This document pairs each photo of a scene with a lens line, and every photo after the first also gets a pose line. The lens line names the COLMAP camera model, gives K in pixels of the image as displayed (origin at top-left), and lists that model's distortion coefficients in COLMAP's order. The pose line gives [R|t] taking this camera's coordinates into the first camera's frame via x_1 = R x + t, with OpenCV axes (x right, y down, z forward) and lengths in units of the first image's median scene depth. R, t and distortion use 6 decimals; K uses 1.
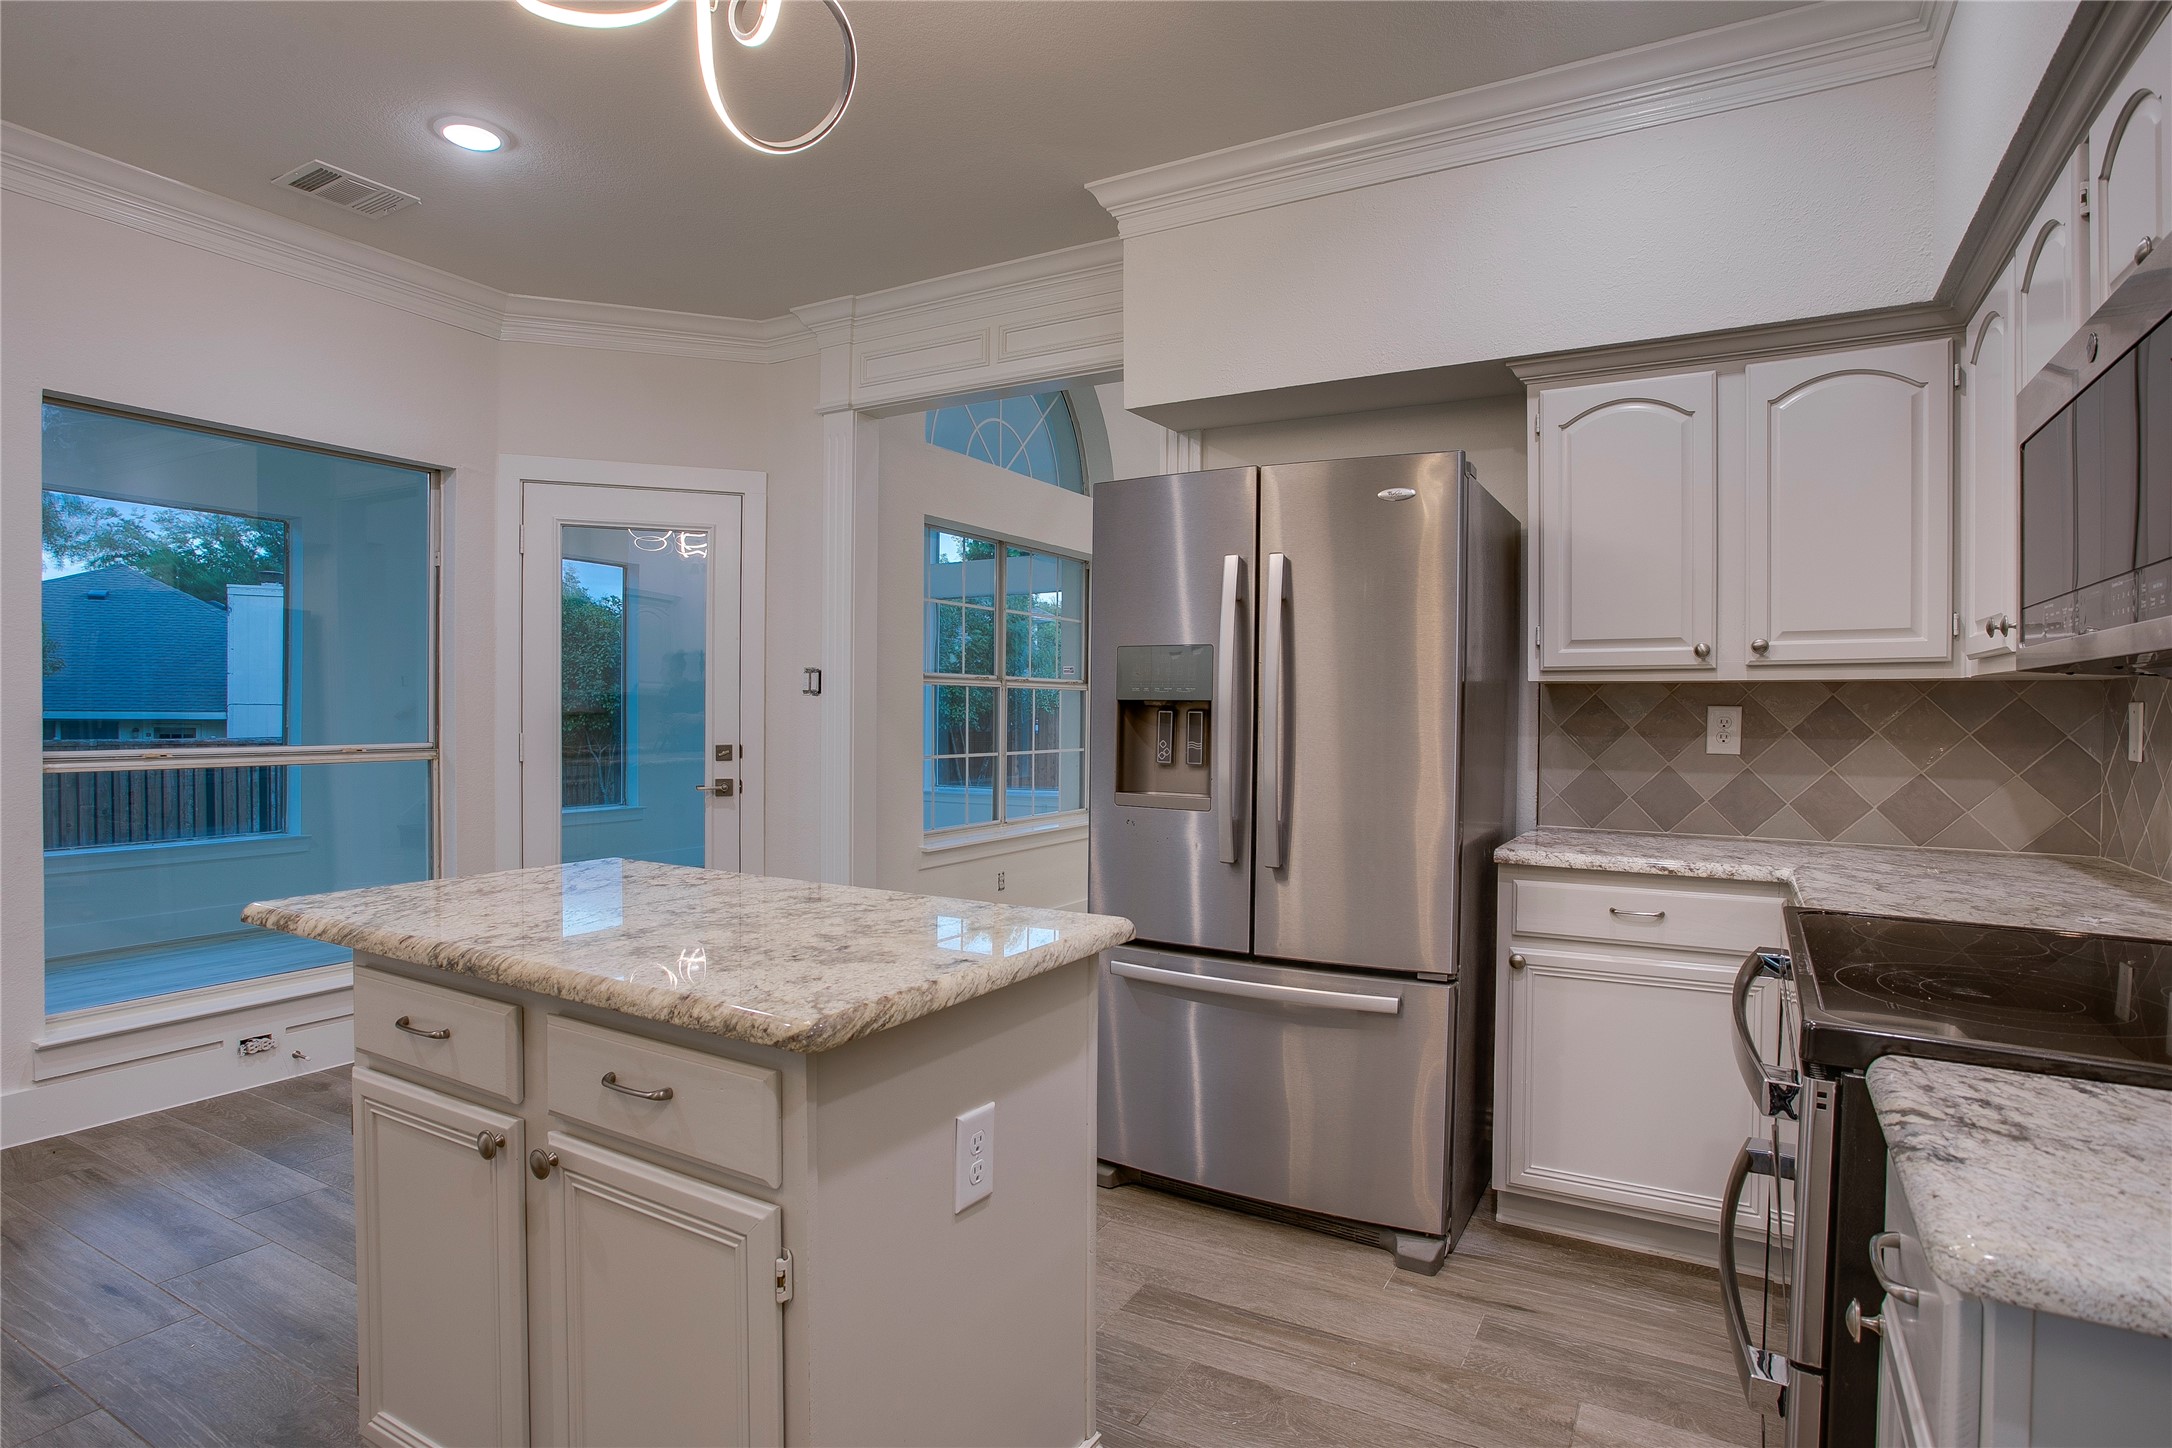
lens RADIAL K [[1132.7, 0, 1099.3], [0, 1132.7, 732.7], [0, 0, 1]] dist [-0.083911, 0.036224]
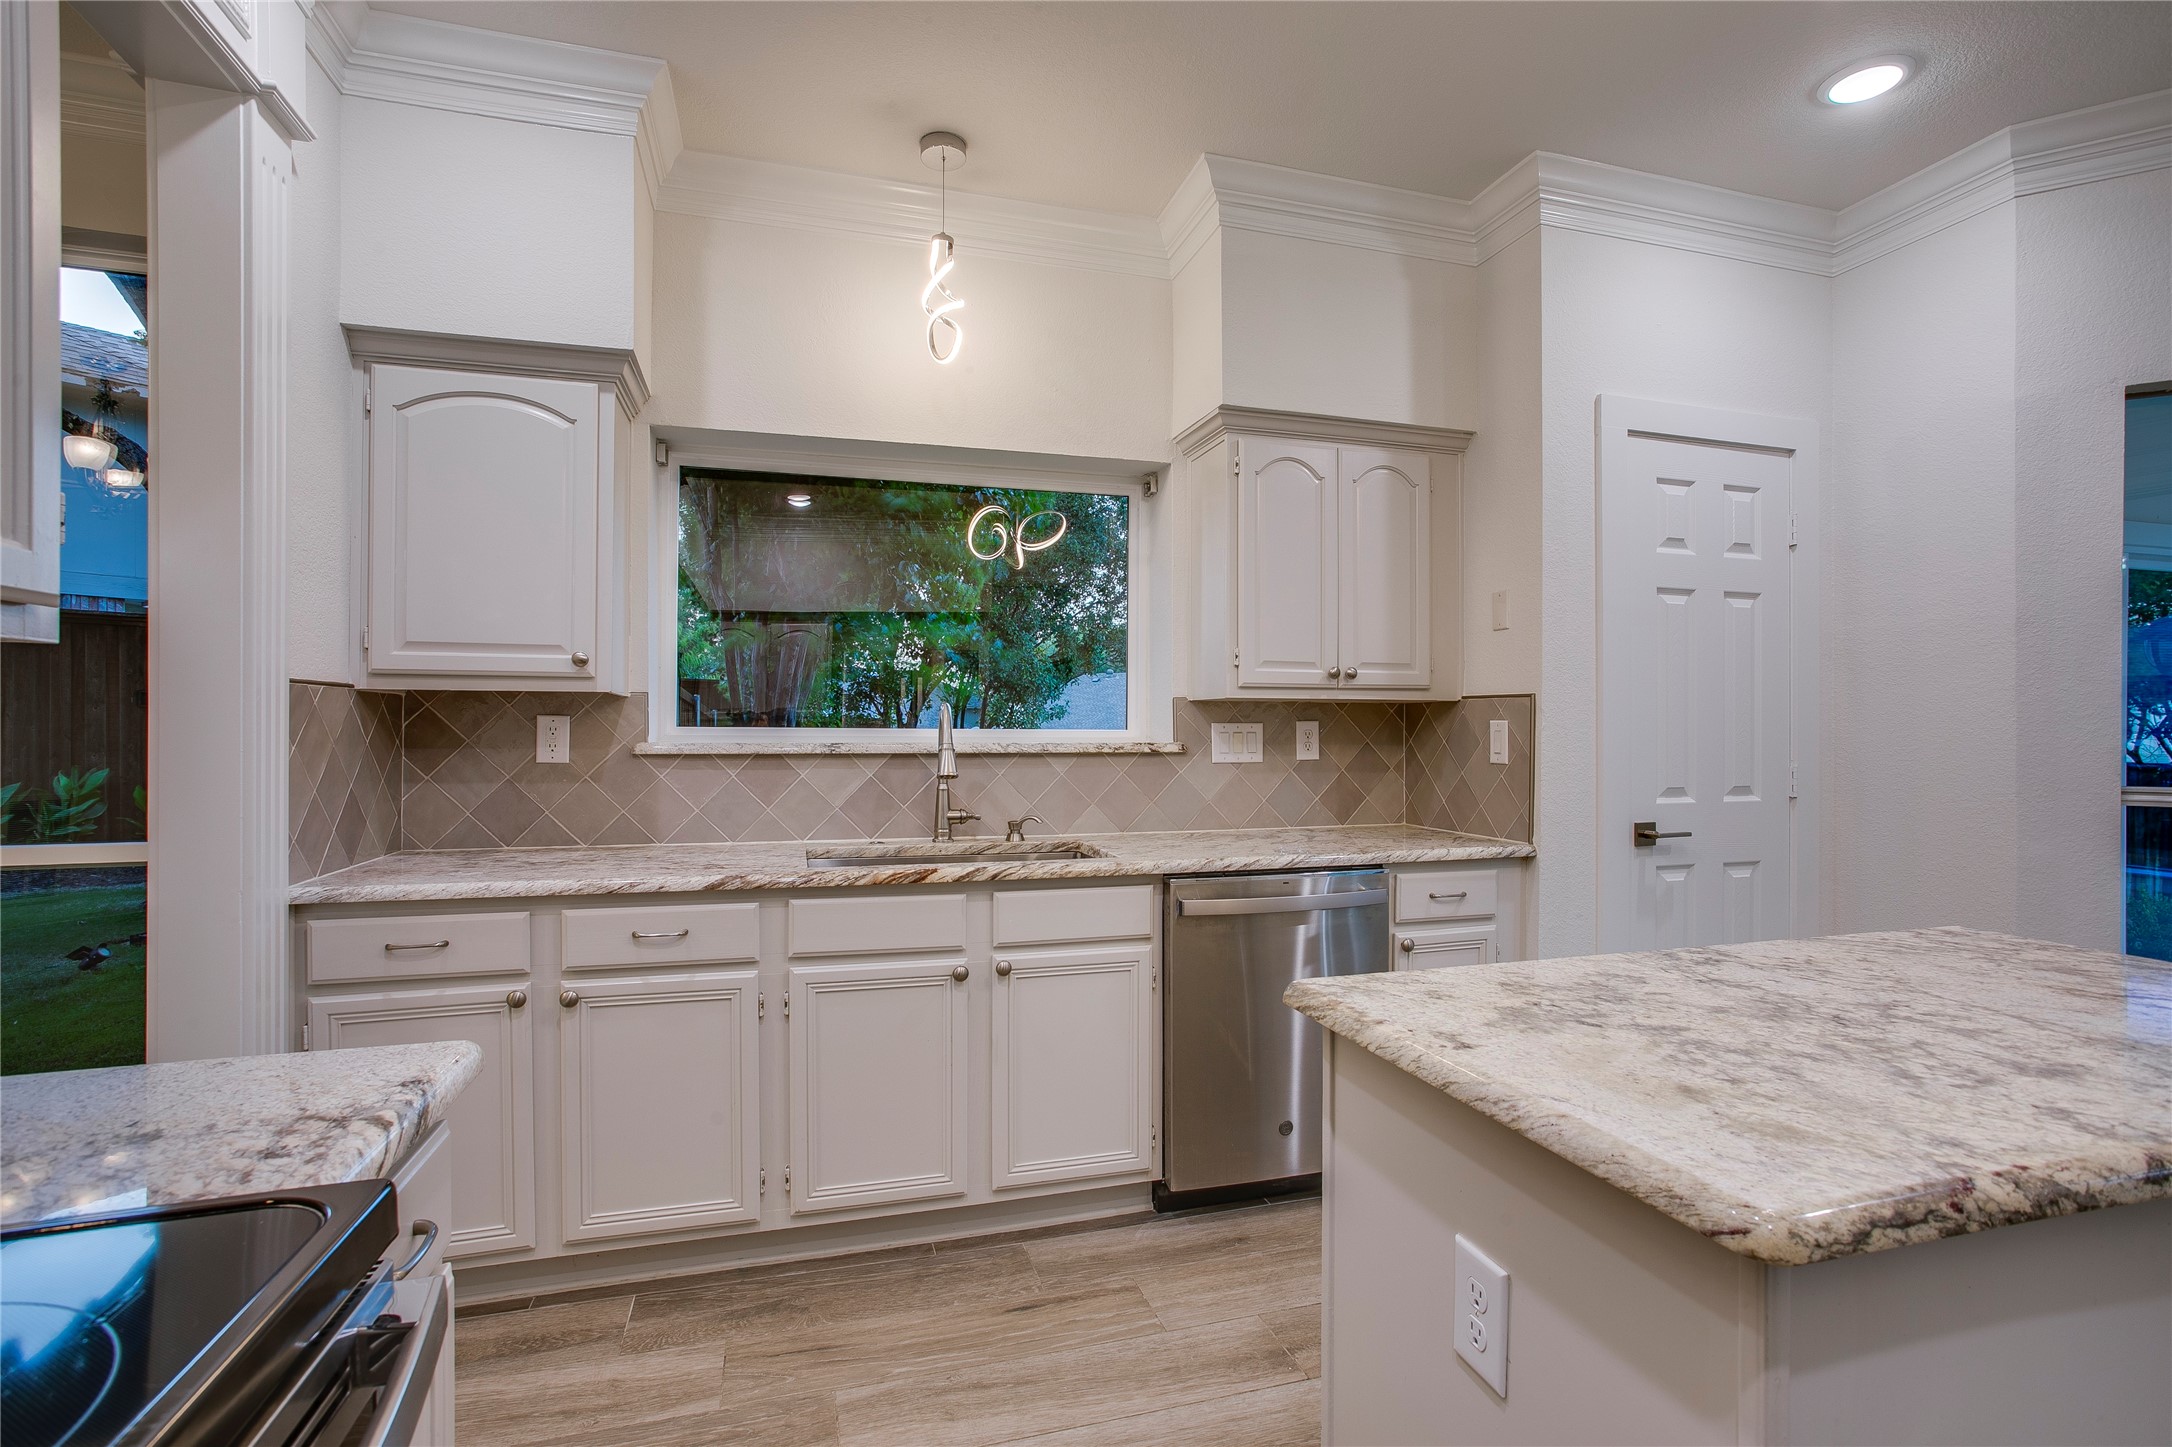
lens RADIAL K [[1059.6, 0, 1114.3], [0, 1059.6, 729.2], [0, 0, 1]] dist [-0.024074, 0.001072]
pose [[-0.688194, -0.009398, -0.725466, 0.439520], [-0.022739, 0.999704, 0.008620, -0.019866], [0.725170, 0.022429, -0.688204, 0.962722]]
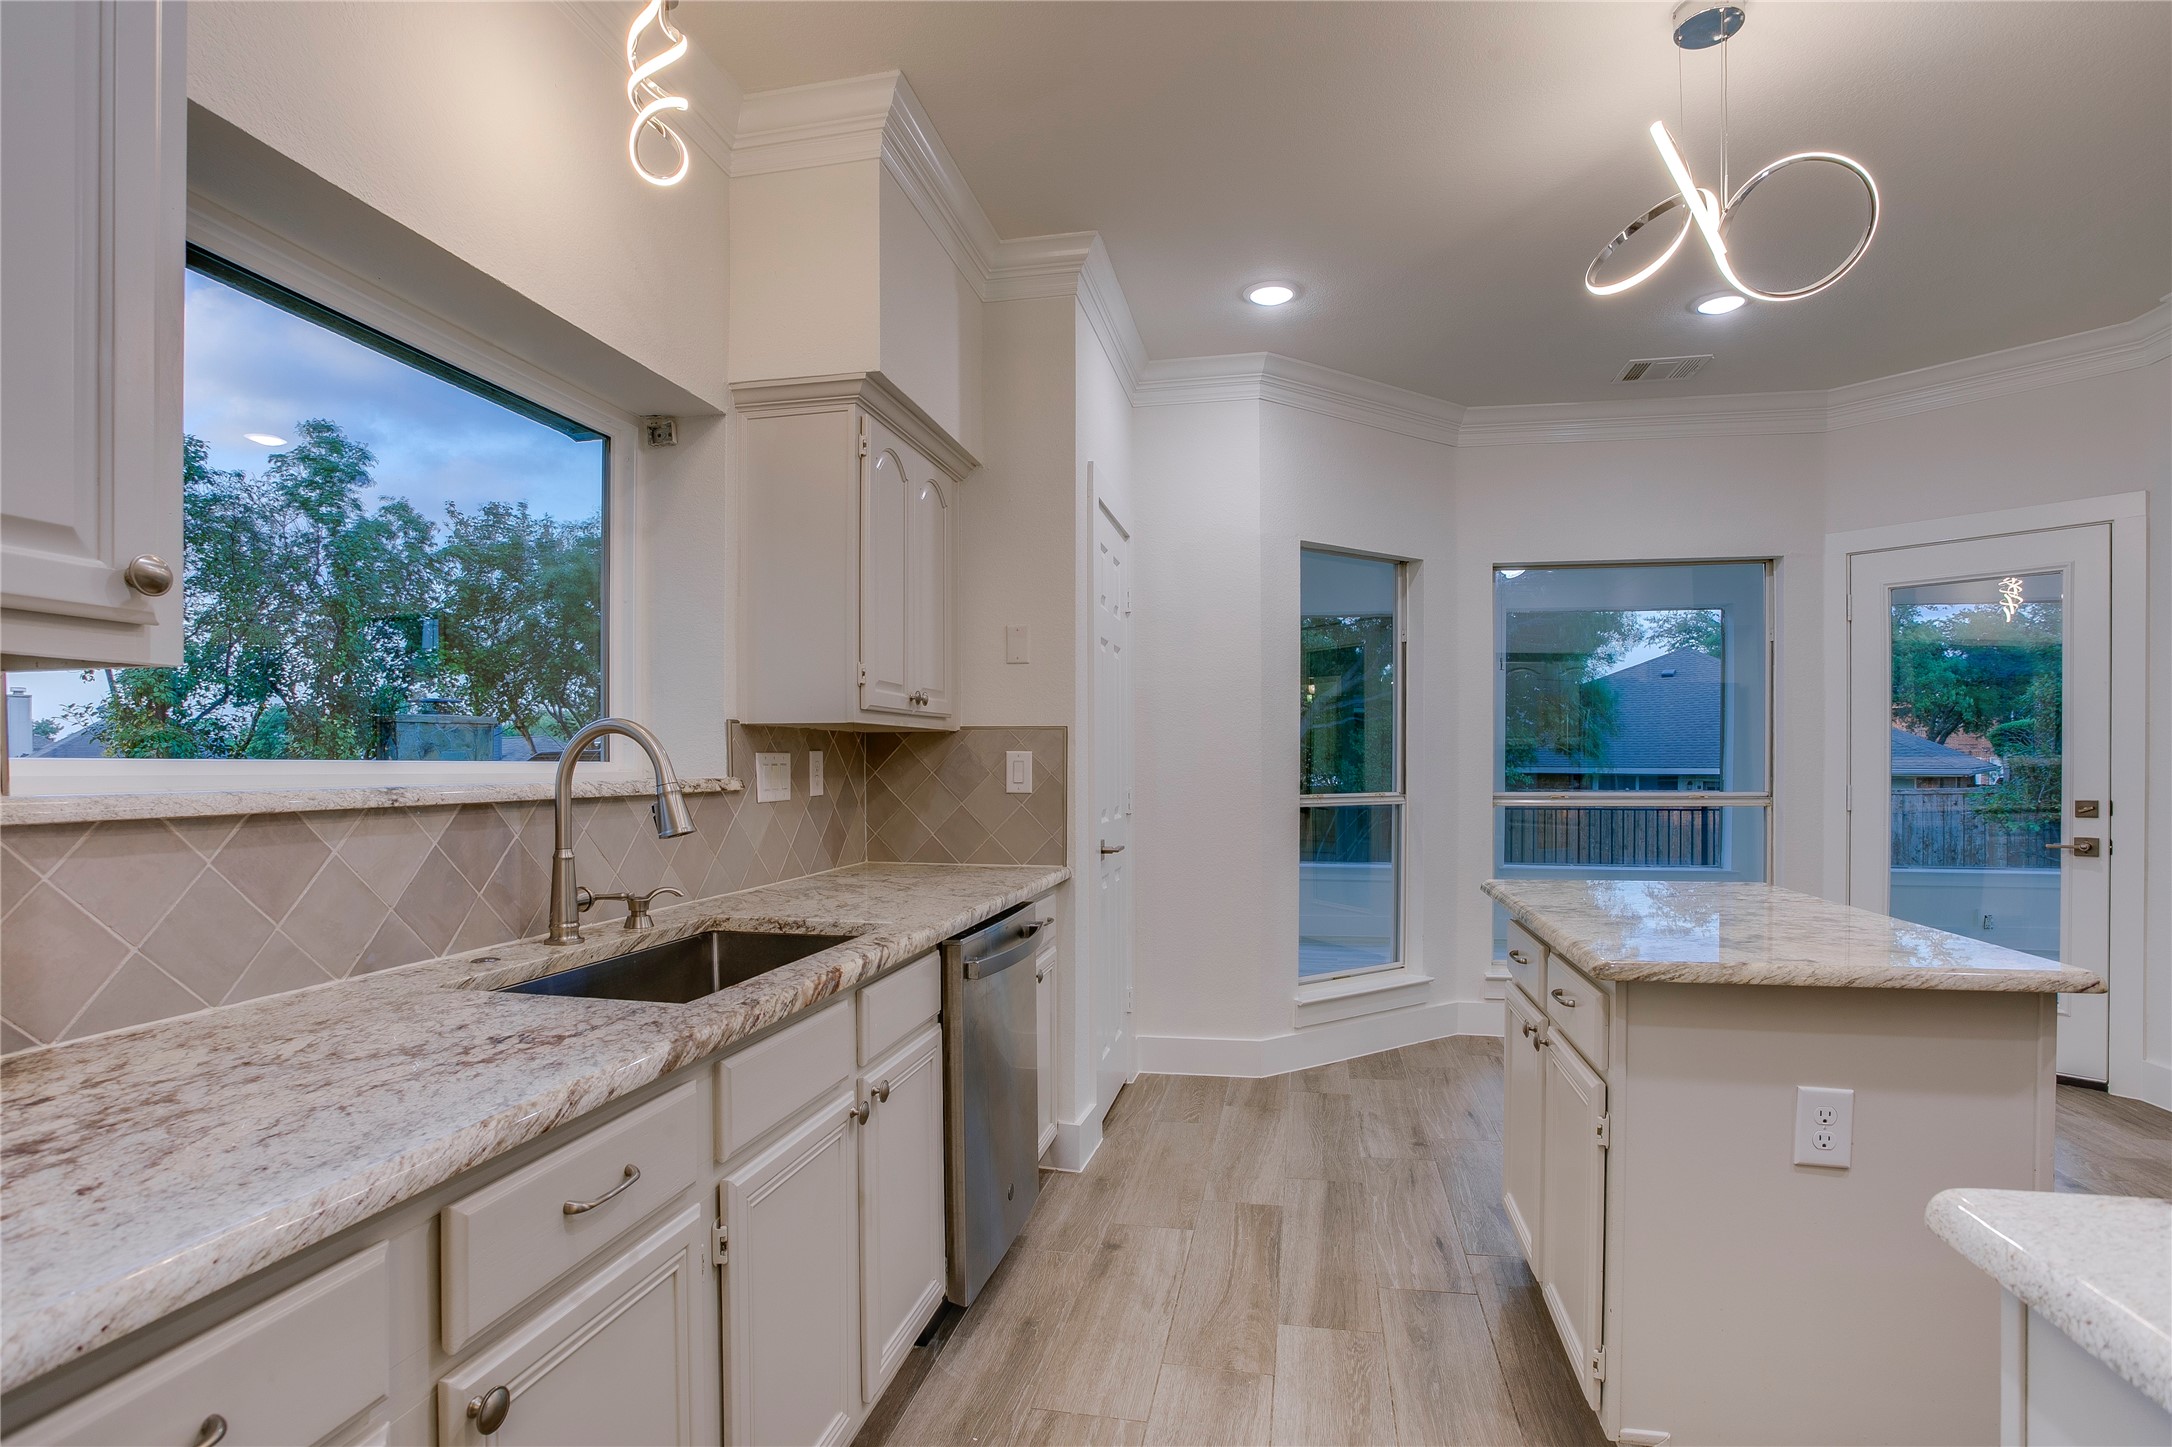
lens RADIAL K [[1099.2, 0, 1081.5], [0, 1099.2, 768.0], [0, 0, 1]] dist [-0.073950, 0.033148]
pose [[0.302586, -0.004668, -0.953111, 0.548807], [-0.013290, 0.999870, -0.009116, 0.007633], [0.953030, 0.015426, 0.302484, -0.089577]]
